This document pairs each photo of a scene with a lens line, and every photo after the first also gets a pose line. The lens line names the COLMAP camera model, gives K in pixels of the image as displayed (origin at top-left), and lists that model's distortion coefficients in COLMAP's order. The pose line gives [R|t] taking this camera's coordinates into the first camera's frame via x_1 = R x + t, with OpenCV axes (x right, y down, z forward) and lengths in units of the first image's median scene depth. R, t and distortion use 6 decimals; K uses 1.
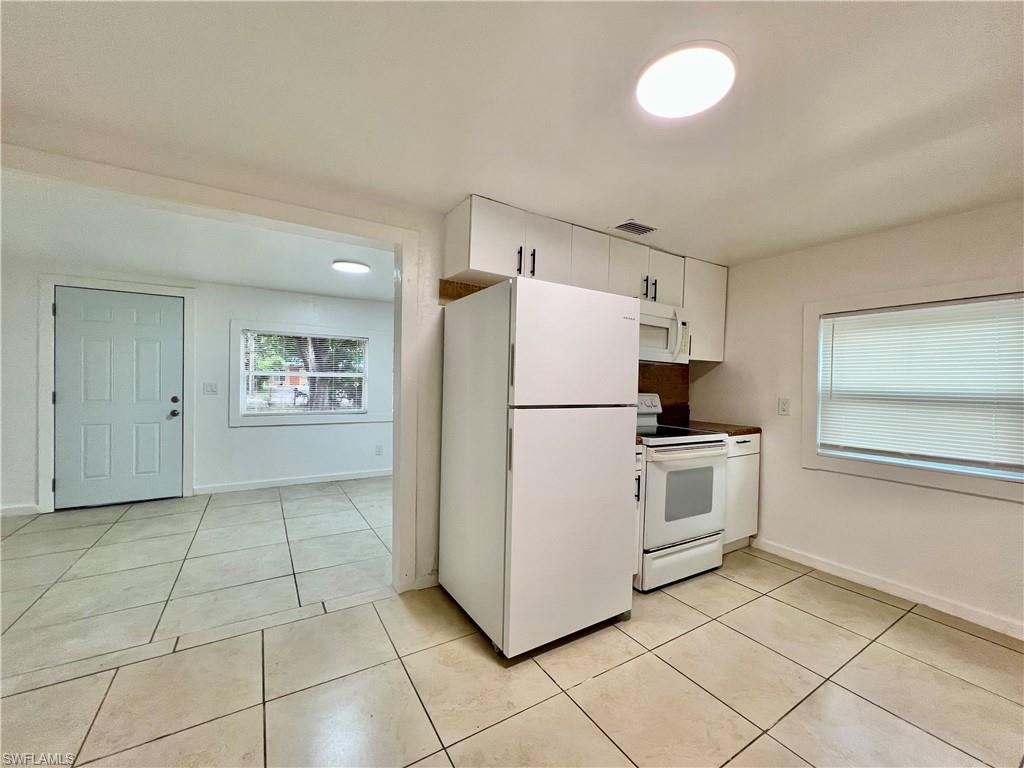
lens RADIAL K [[410.3, 0, 512.0], [0, 410.3, 384.0], [0, 0, 1]] dist [-0.000471, -0.000026]
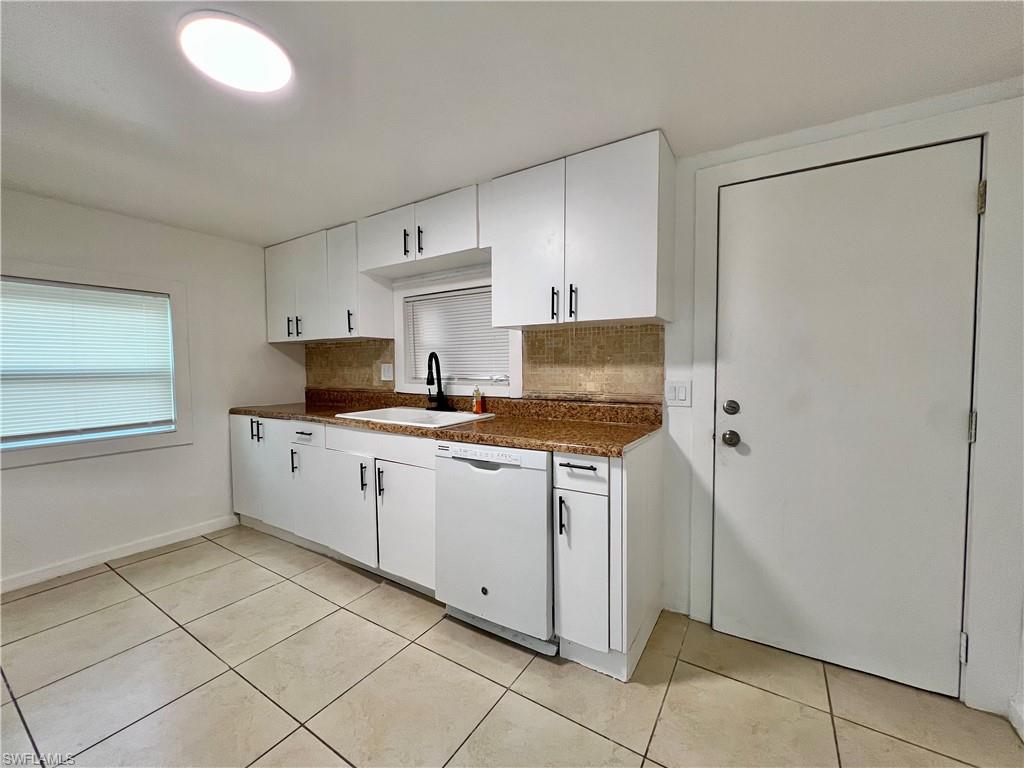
lens RADIAL K [[410.3, 0, 512.0], [0, 410.3, 384.0], [0, 0, 1]] dist [-0.000471, -0.000026]
pose [[-0.431715, -0.053965, 0.900394, -0.470407], [0.004802, 0.998057, 0.062120, -0.002510], [-0.901997, 0.031142, -0.430617, 0.515091]]
